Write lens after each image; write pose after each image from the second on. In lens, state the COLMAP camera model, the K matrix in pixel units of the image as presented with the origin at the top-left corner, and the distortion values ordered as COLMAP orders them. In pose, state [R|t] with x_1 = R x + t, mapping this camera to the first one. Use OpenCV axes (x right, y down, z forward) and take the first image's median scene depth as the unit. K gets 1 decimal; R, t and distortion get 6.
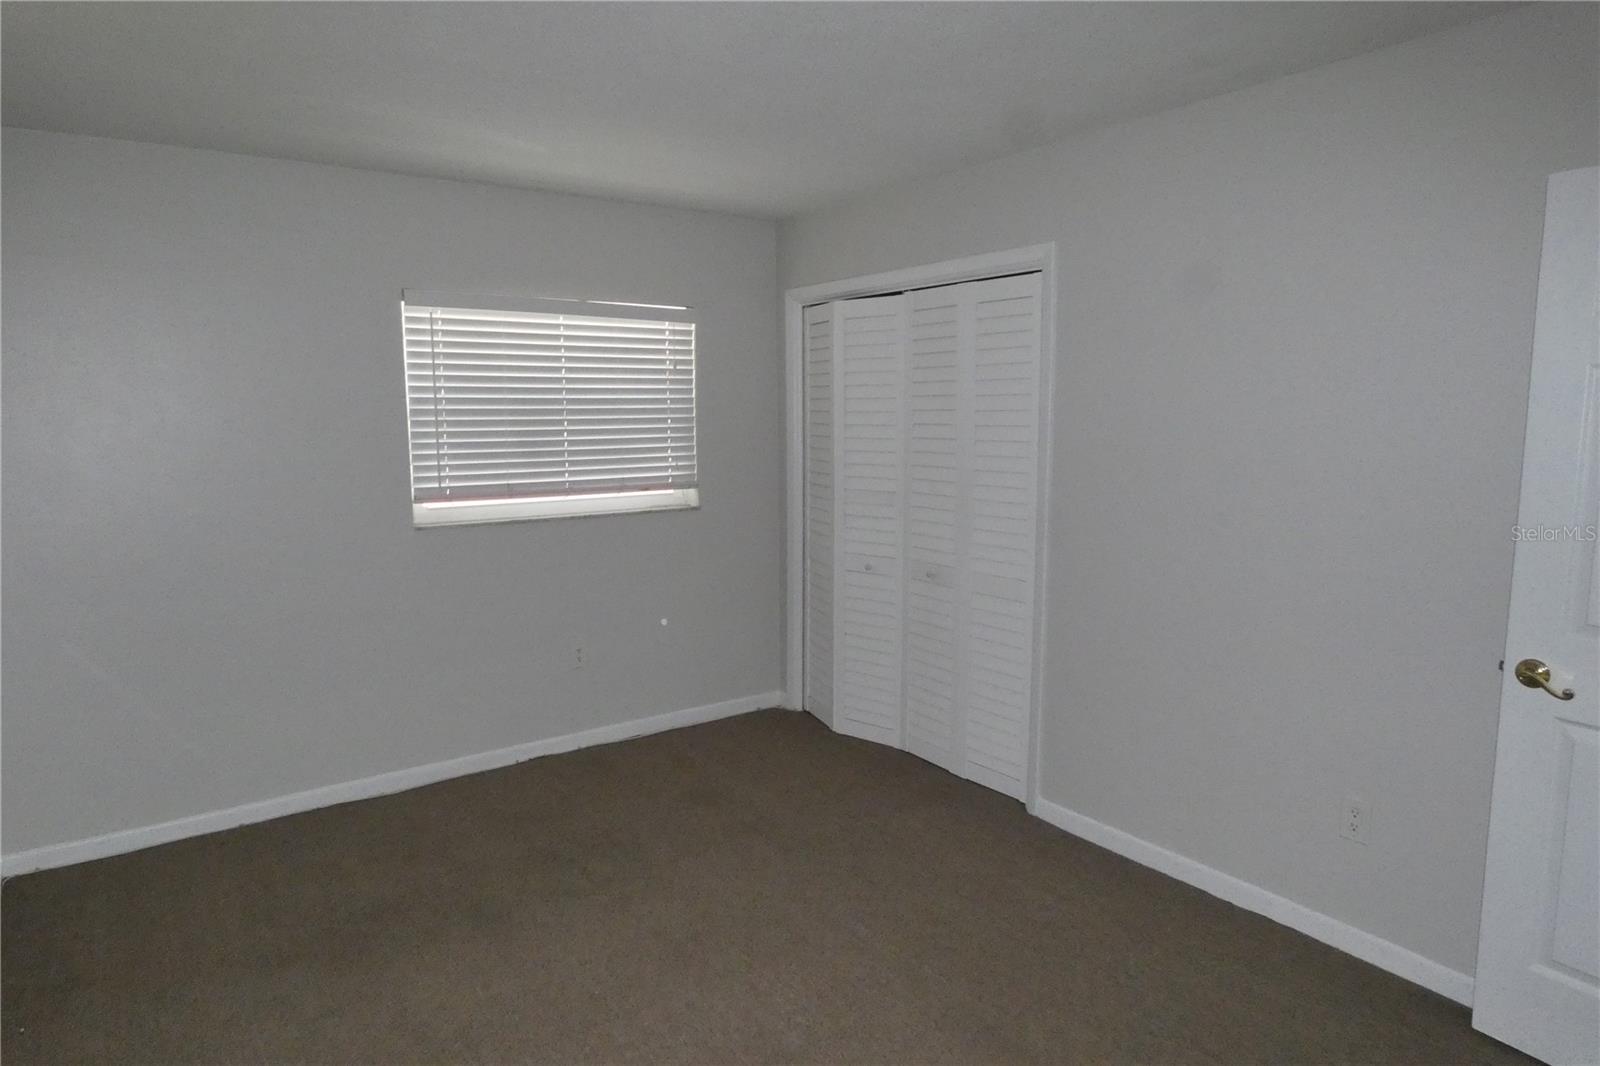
lens RADIAL K [[956.4, 0, 800.0], [0, 956.4, 533.0], [0, 0, 1]] dist [-0.000831, -0.000480]
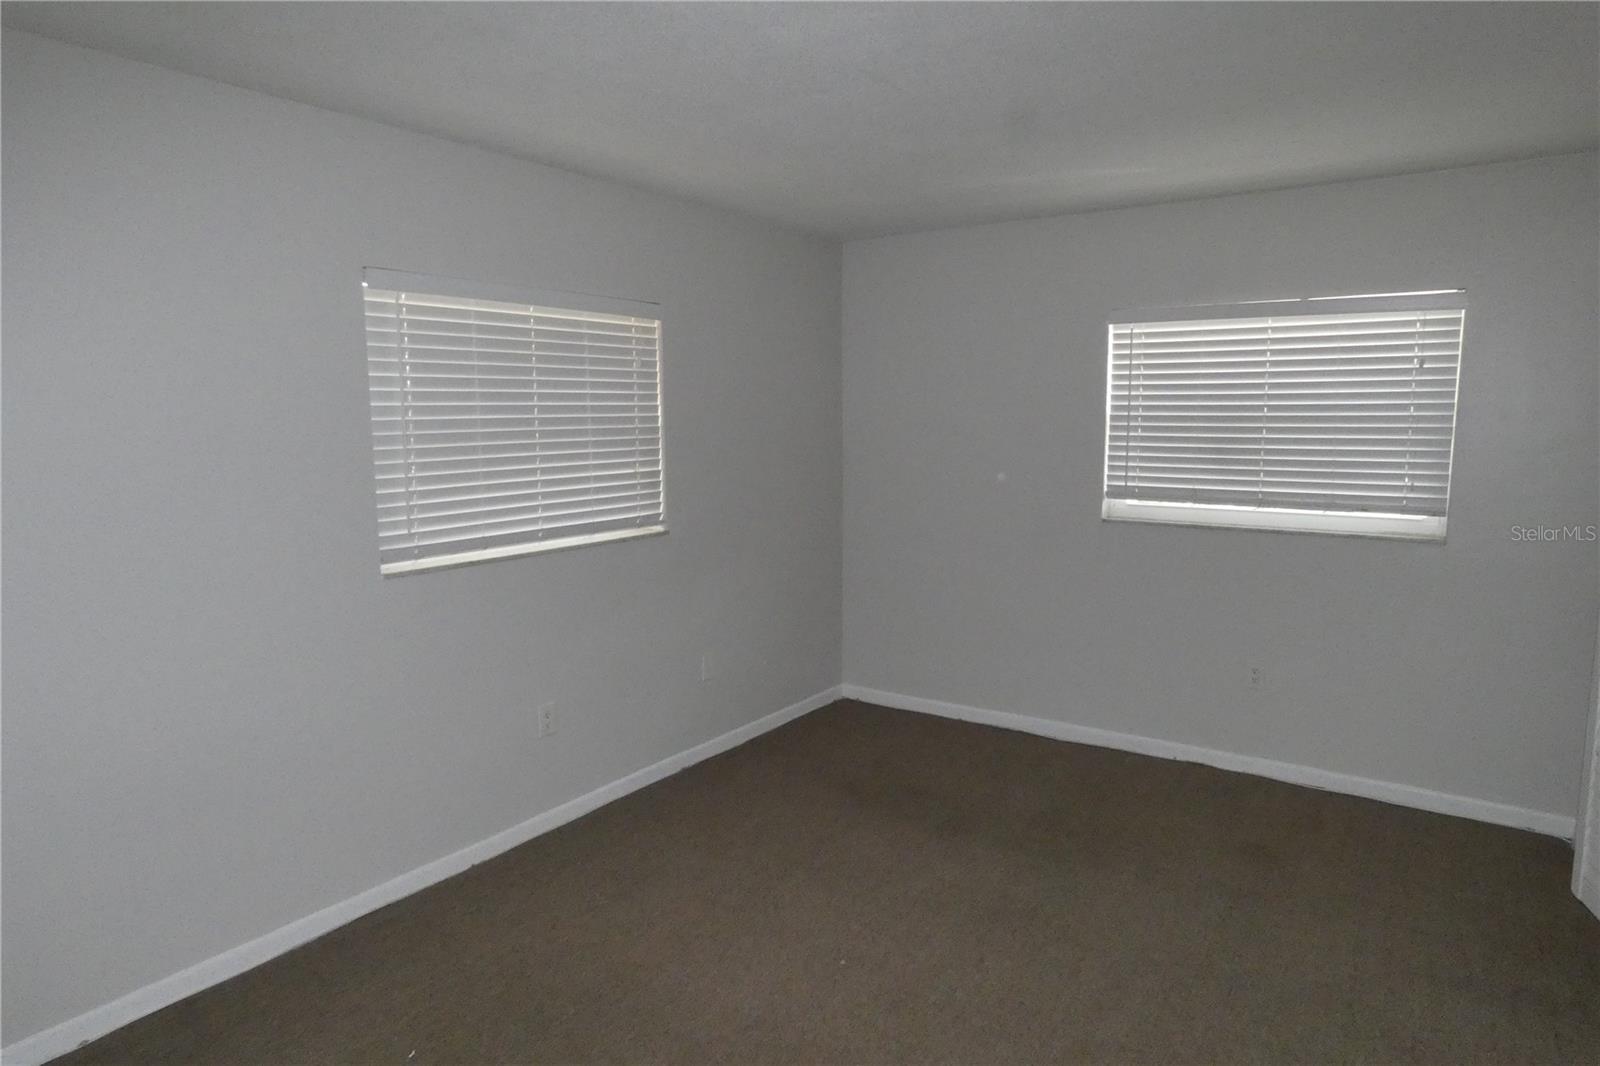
lens RADIAL K [[956.4, 0, 800.0], [0, 956.4, 533.0], [0, 0, 1]] dist [-0.000831, -0.000480]
pose [[0.343485, 0.121183, -0.931307, 0.505575], [-0.123235, 0.988882, 0.083224, -0.037361], [0.931038, 0.086183, 0.354601, 0.245677]]
